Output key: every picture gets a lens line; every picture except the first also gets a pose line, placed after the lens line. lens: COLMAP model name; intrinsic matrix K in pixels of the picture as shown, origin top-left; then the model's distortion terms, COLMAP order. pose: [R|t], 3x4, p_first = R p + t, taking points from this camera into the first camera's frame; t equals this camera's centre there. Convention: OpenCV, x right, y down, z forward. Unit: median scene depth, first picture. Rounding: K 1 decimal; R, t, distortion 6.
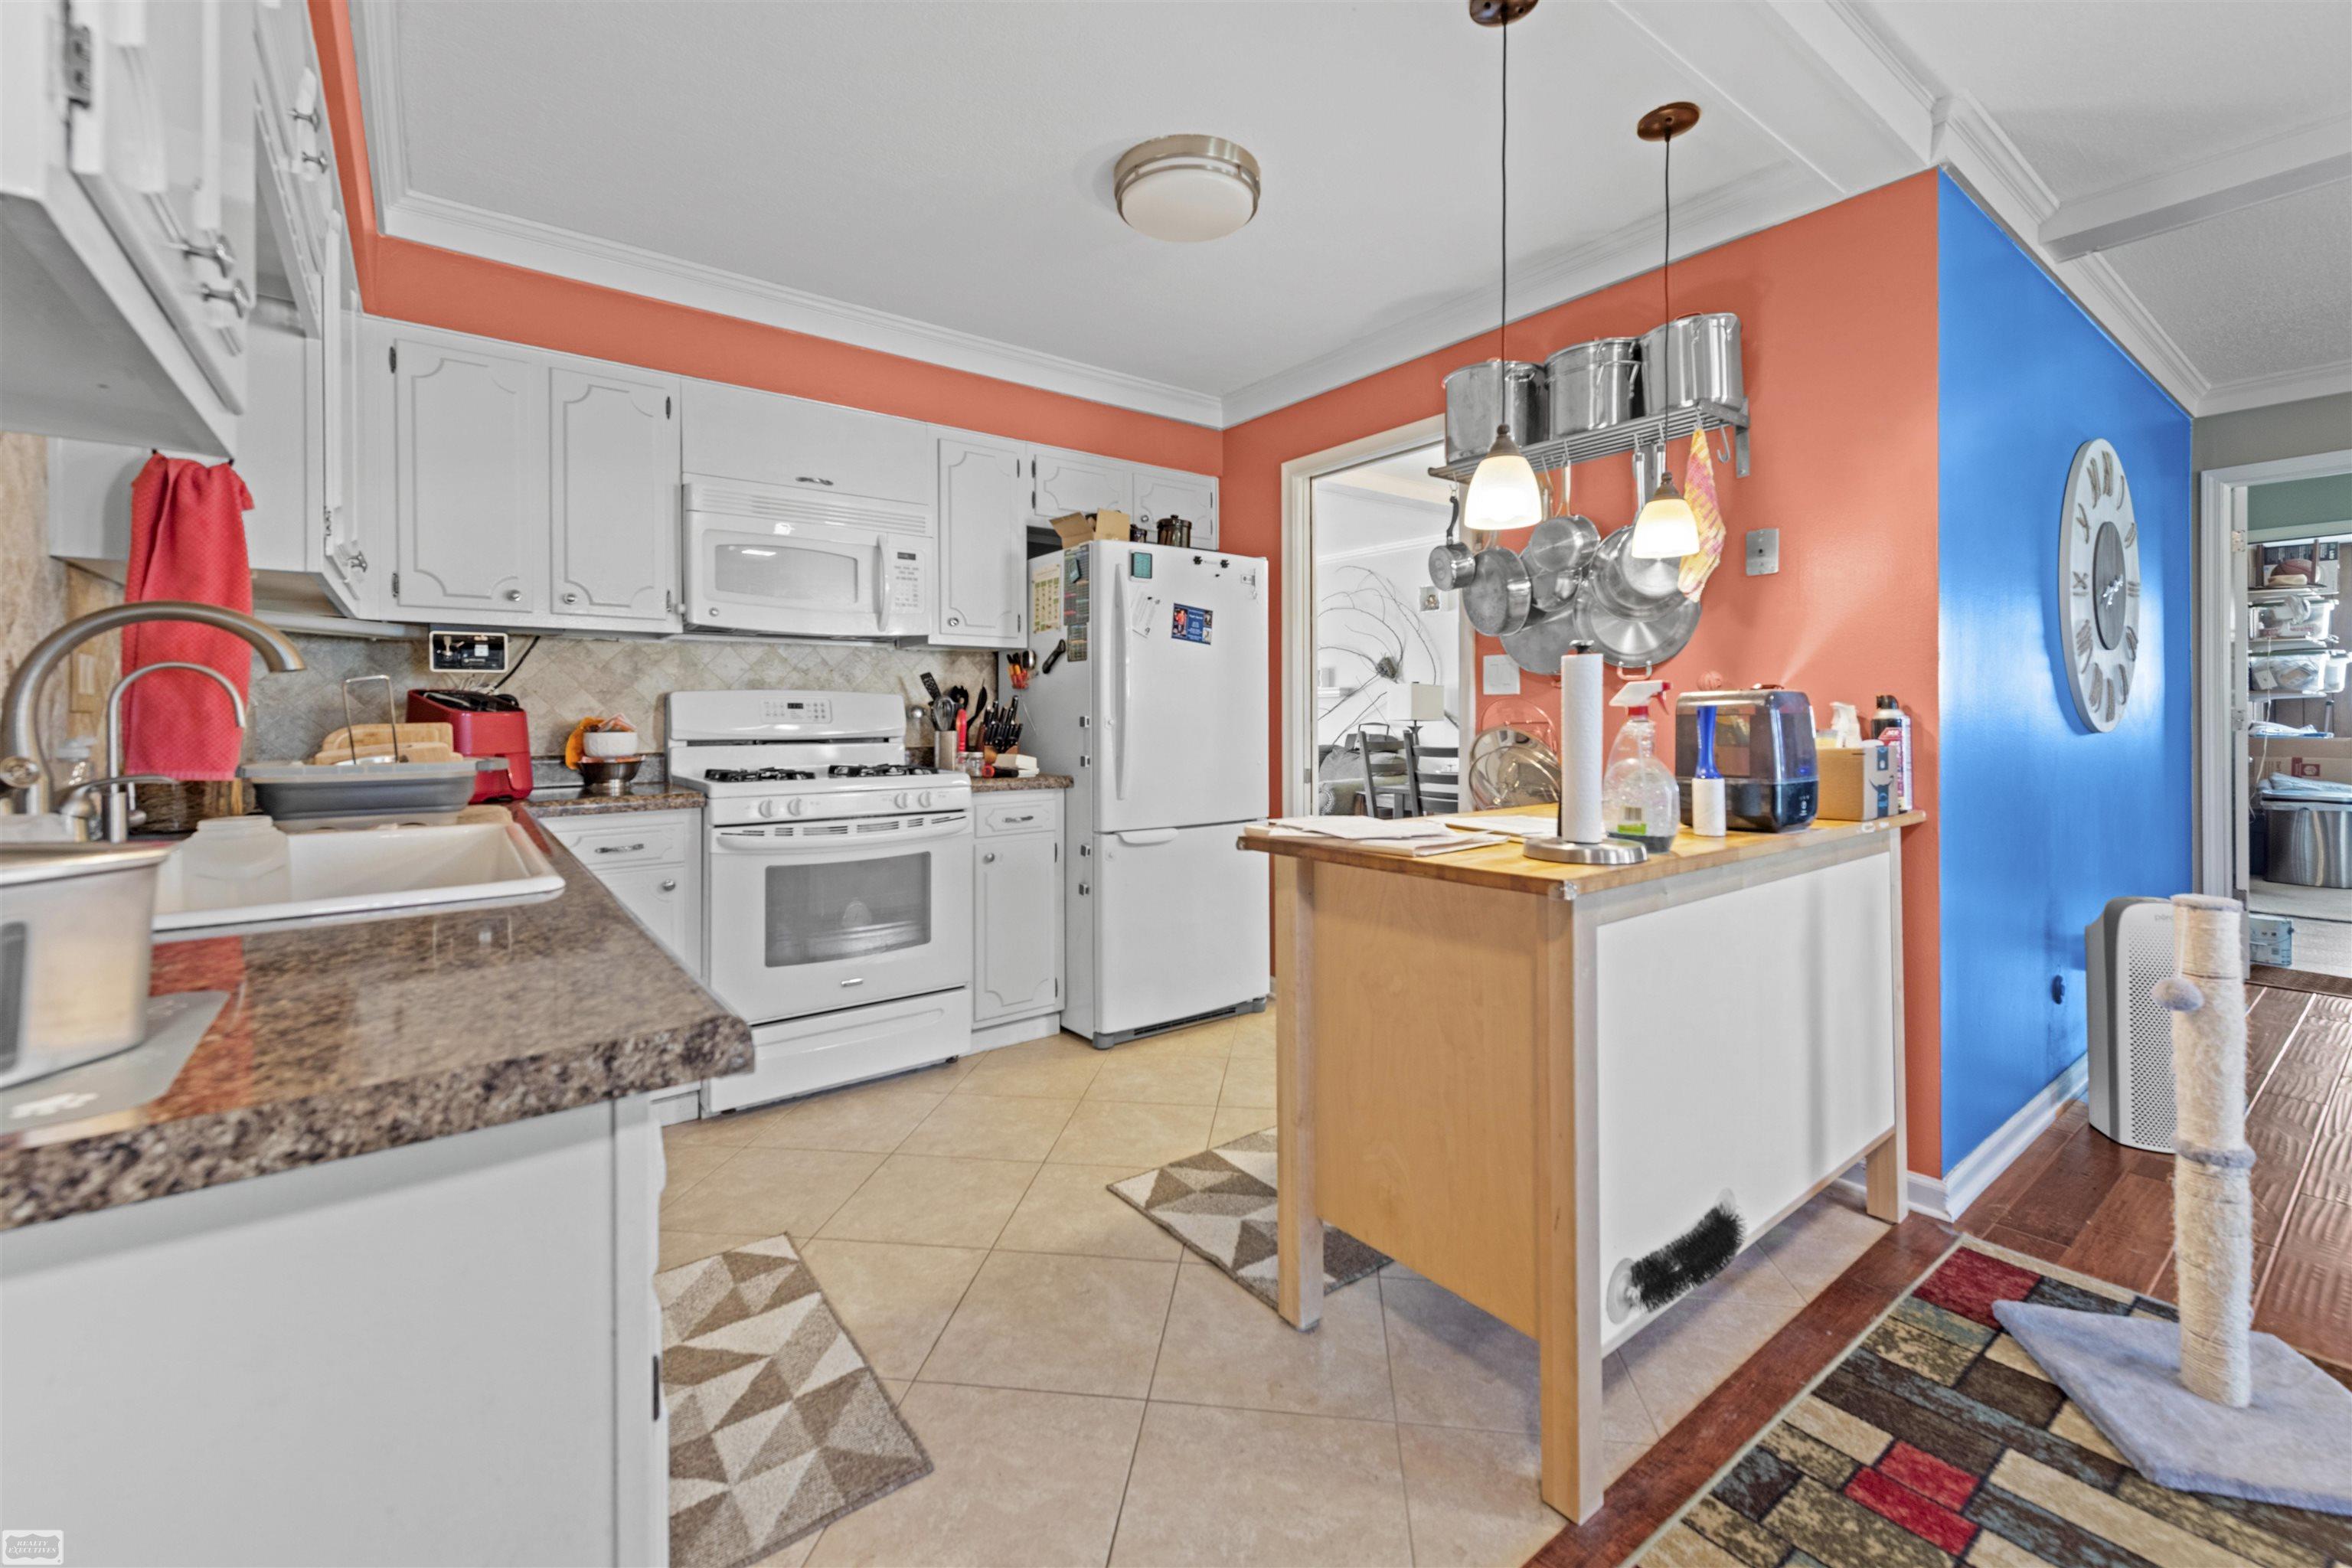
lens RADIAL K [[971.8, 0, 1185.2], [0, 971.8, 734.1], [0, 0, 1]] dist [0.023501, -0.005839]
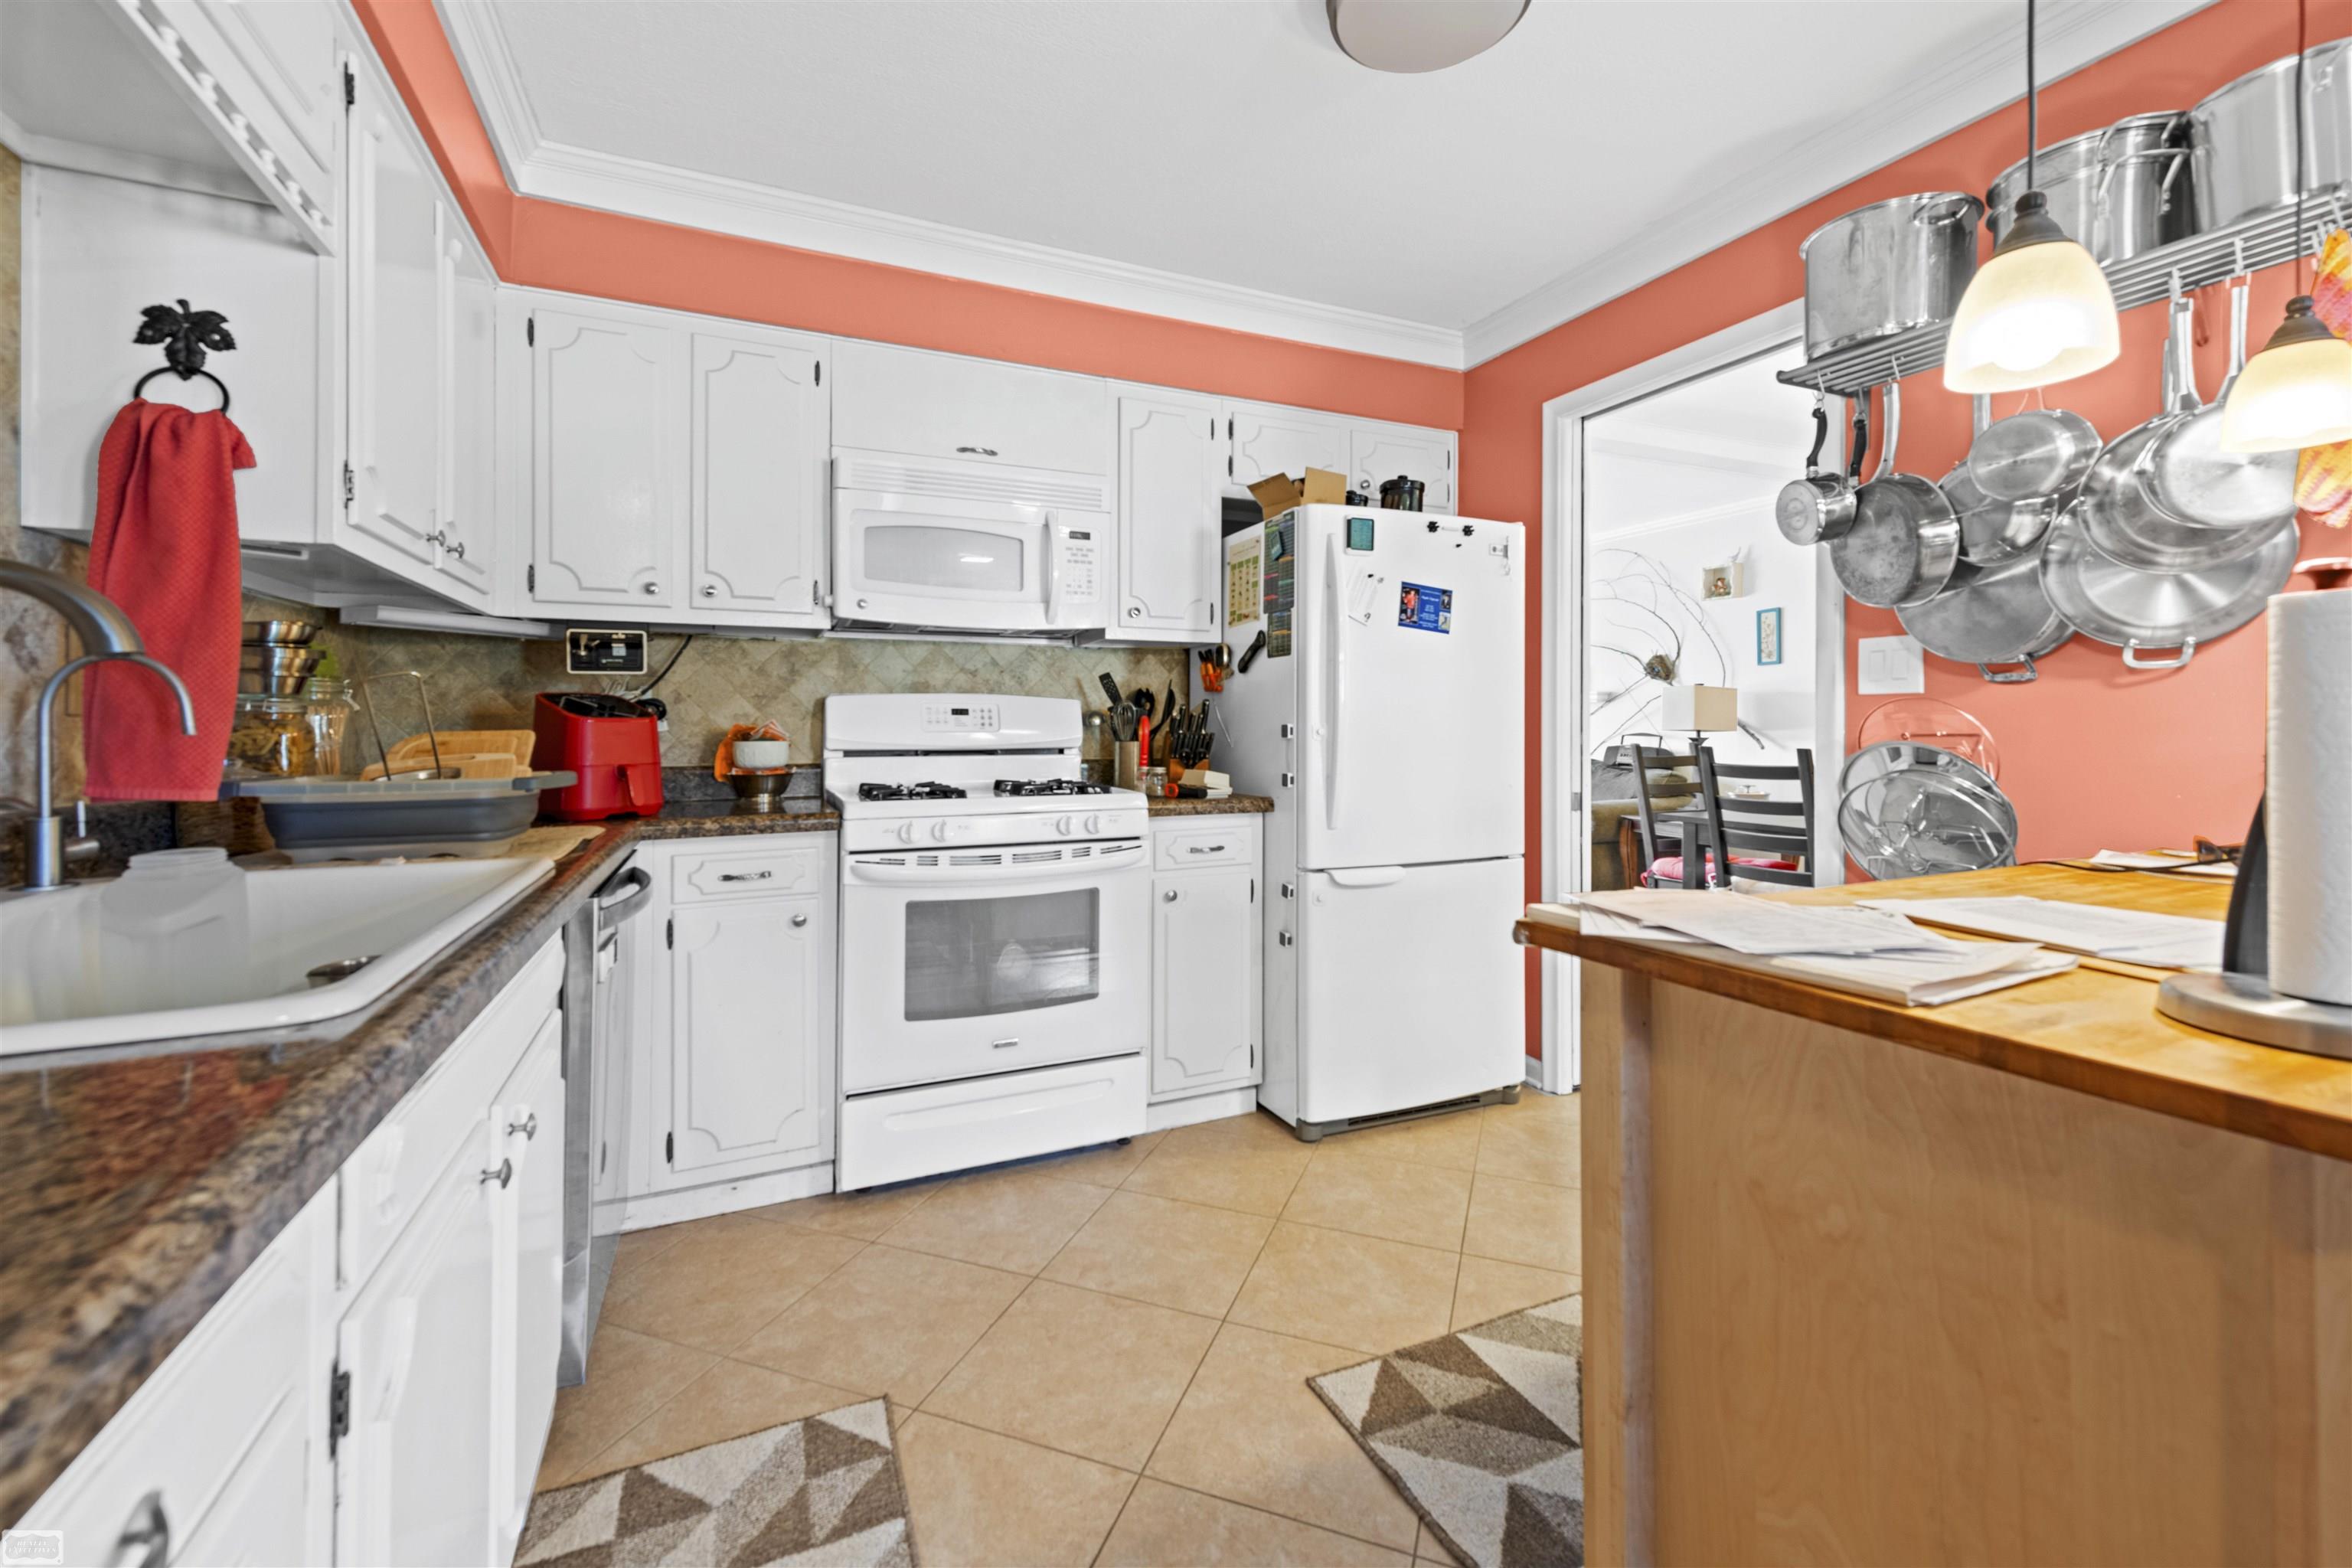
lens RADIAL K [[971.8, 0, 1185.2], [0, 971.8, 734.1], [0, 0, 1]] dist [0.023501, -0.005839]
pose [[0.974882, 0.004682, -0.222671, -0.007369], [-0.006643, 0.999945, -0.008061, -0.003579], [0.222621, 0.009338, 0.974860, 0.218267]]
